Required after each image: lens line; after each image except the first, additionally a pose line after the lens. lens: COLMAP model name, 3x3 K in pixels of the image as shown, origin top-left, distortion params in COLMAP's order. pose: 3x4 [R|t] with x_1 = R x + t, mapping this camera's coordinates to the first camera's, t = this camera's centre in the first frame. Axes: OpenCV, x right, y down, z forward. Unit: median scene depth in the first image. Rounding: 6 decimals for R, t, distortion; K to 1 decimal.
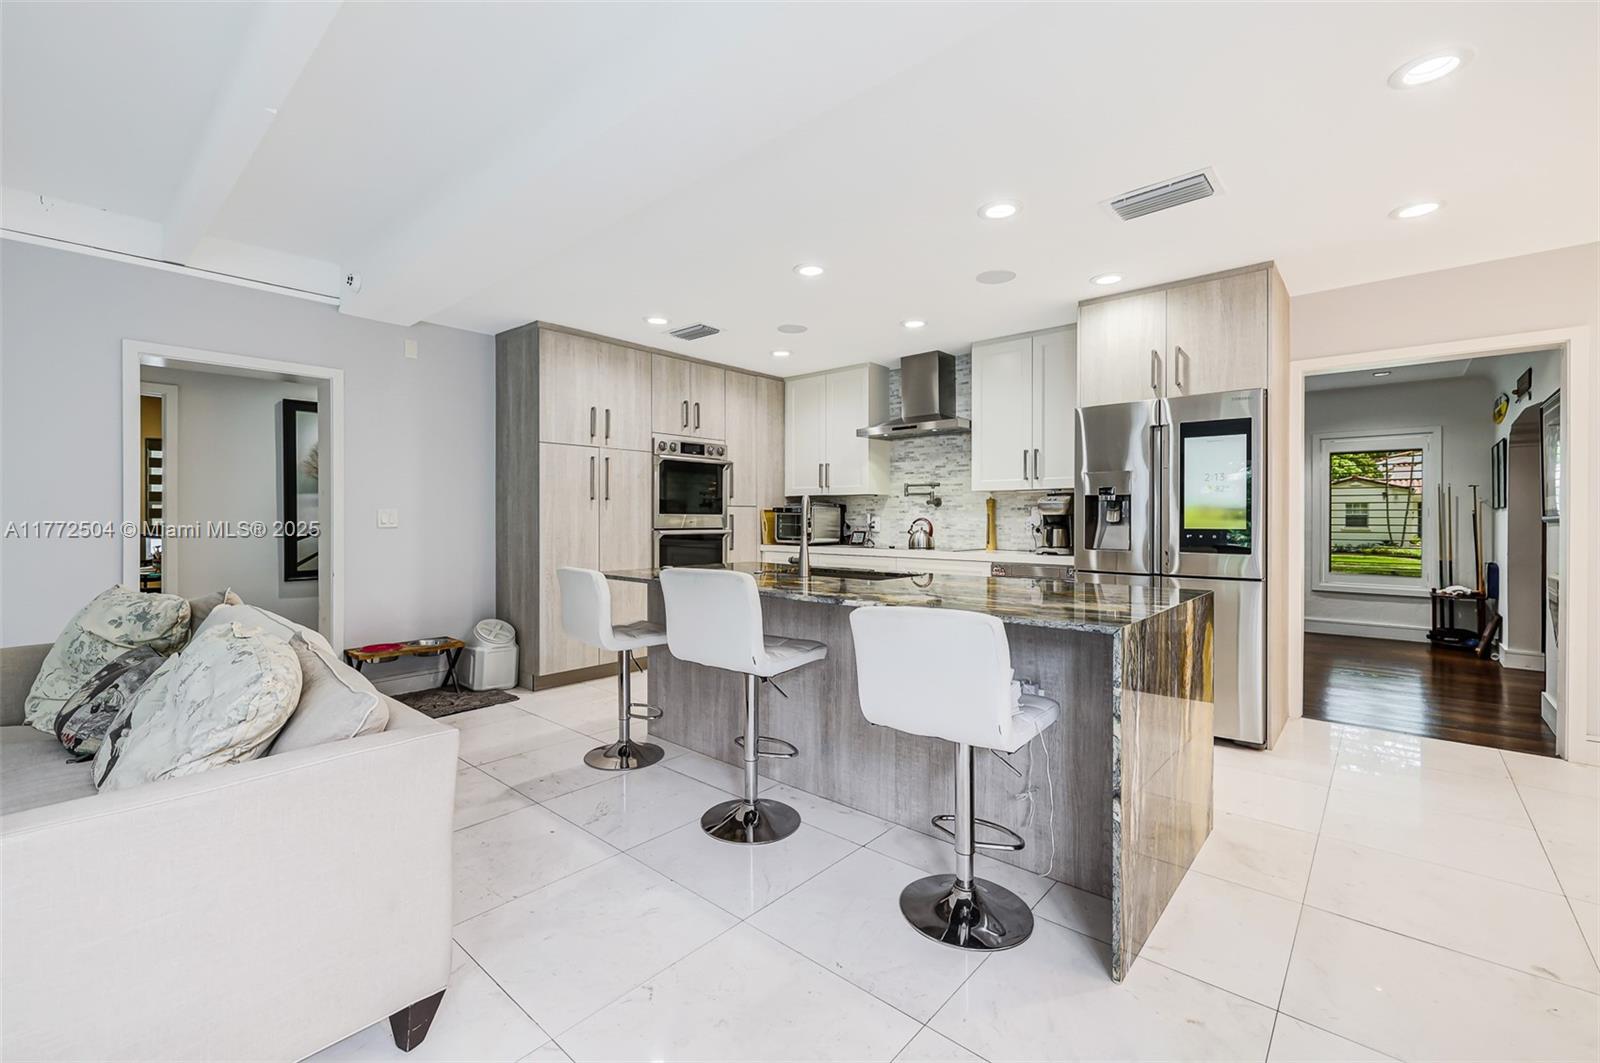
lens RADIAL K [[677.6, 0, 798.8], [0, 677.6, 522.1], [0, 0, 1]] dist [-0.004831, -0.001455]
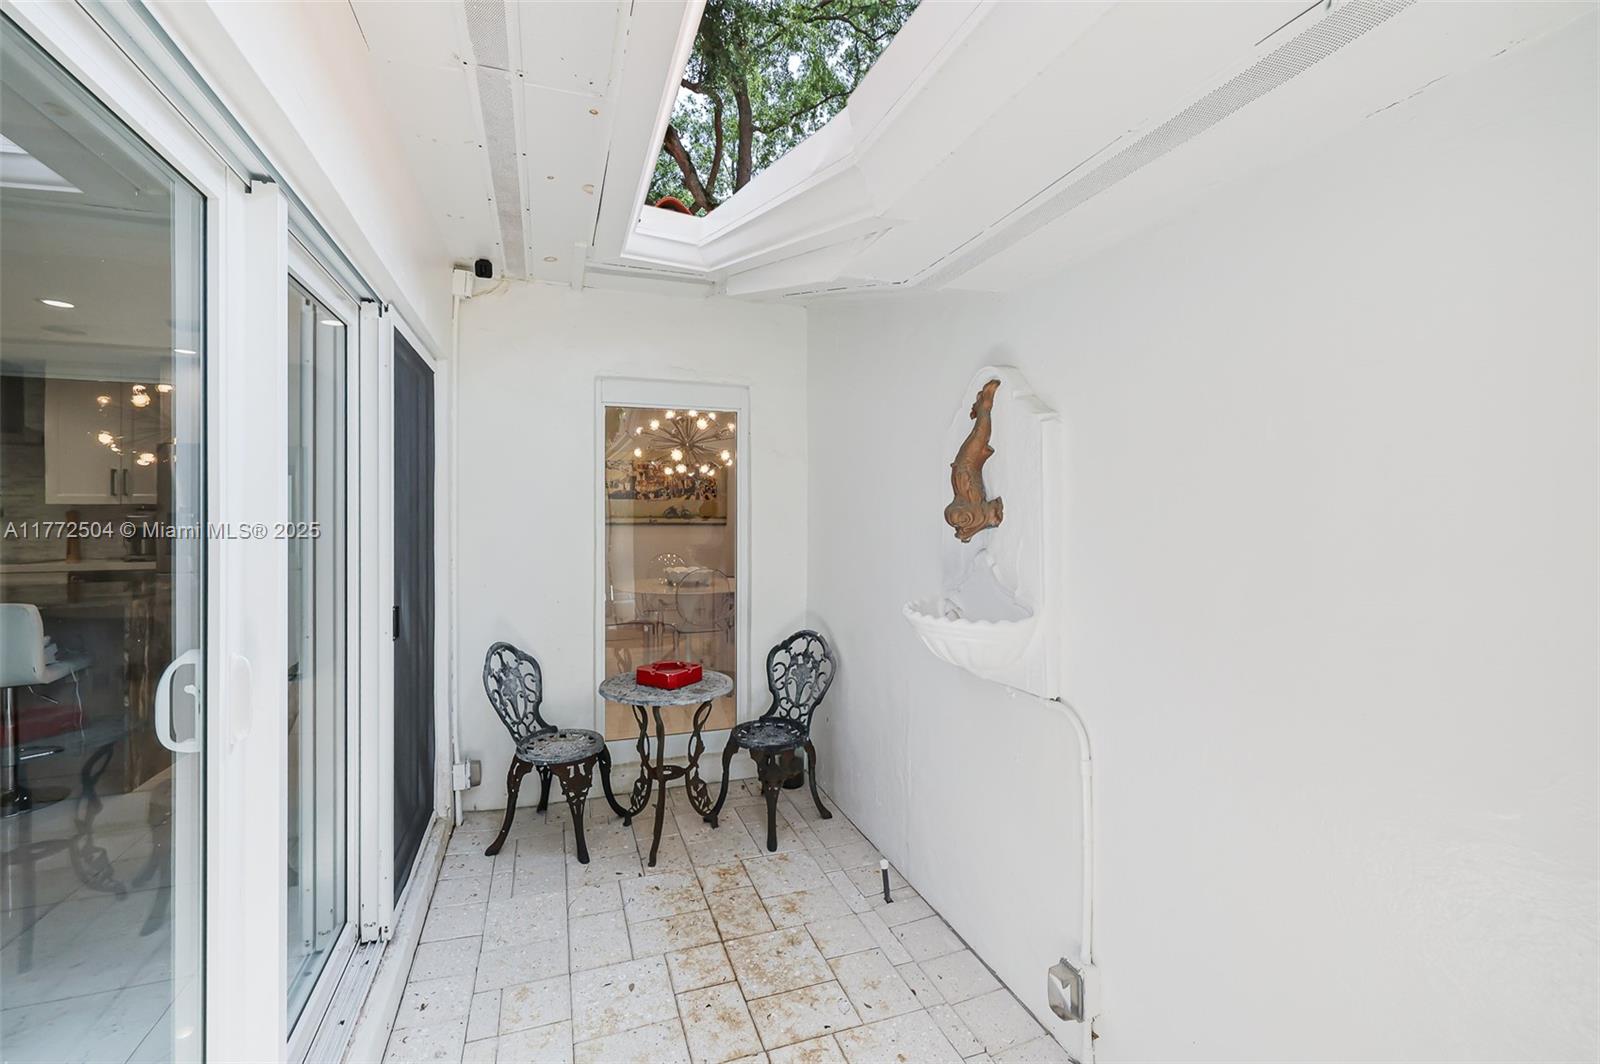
lens RADIAL K [[677.6, 0, 793.3], [0, 677.6, 523.9], [0, 0, 1]] dist [-0.004831, -0.001455]
pose [[0.475722, 0.005834, 0.879576, -0.108660], [-0.000117, 0.999978, -0.006570, -0.009264], [-0.879596, 0.003022, 0.475712, -0.517928]]
